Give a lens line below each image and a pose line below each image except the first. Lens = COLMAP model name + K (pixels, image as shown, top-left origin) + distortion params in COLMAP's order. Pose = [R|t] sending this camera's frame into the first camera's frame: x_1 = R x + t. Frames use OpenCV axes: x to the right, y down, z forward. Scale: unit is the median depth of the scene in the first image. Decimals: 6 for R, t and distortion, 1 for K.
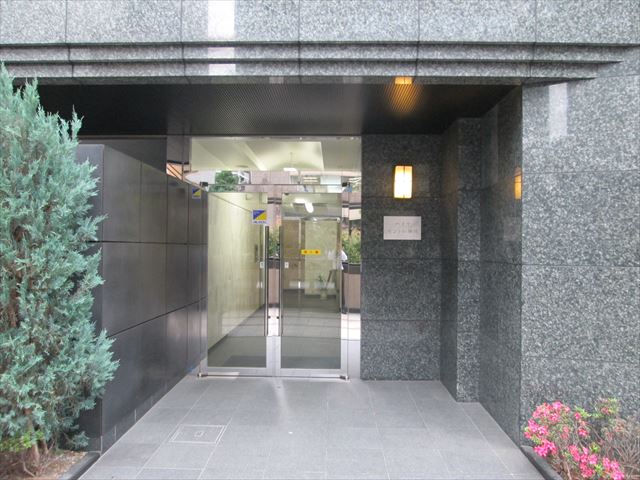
lens RADIAL K [[552.3, 0, 320.1], [0, 552.3, 241.5], [0, 0, 1]] dist [-0.038812, -0.001502]
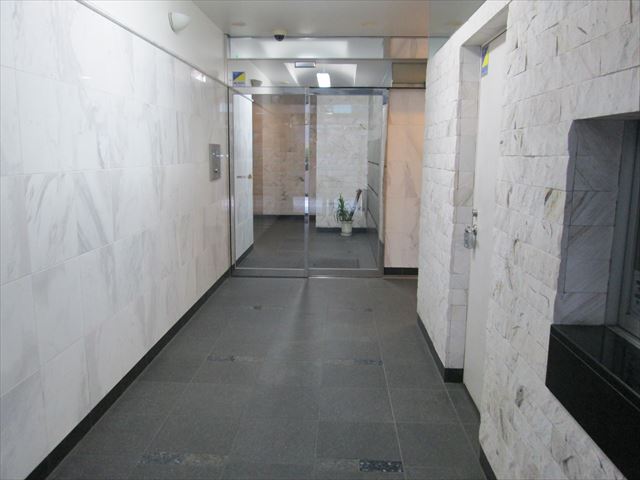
lens RADIAL K [[532.3, 0, 320.0], [0, 532.3, 239.9], [0, 0, 1]] dist [-0.054027, -0.001120]
pose [[0.999853, 0.008029, -0.015150, -0.025297], [-0.005118, 0.983062, 0.183202, 0.005027], [0.016365, -0.183098, 0.982959, 0.785388]]
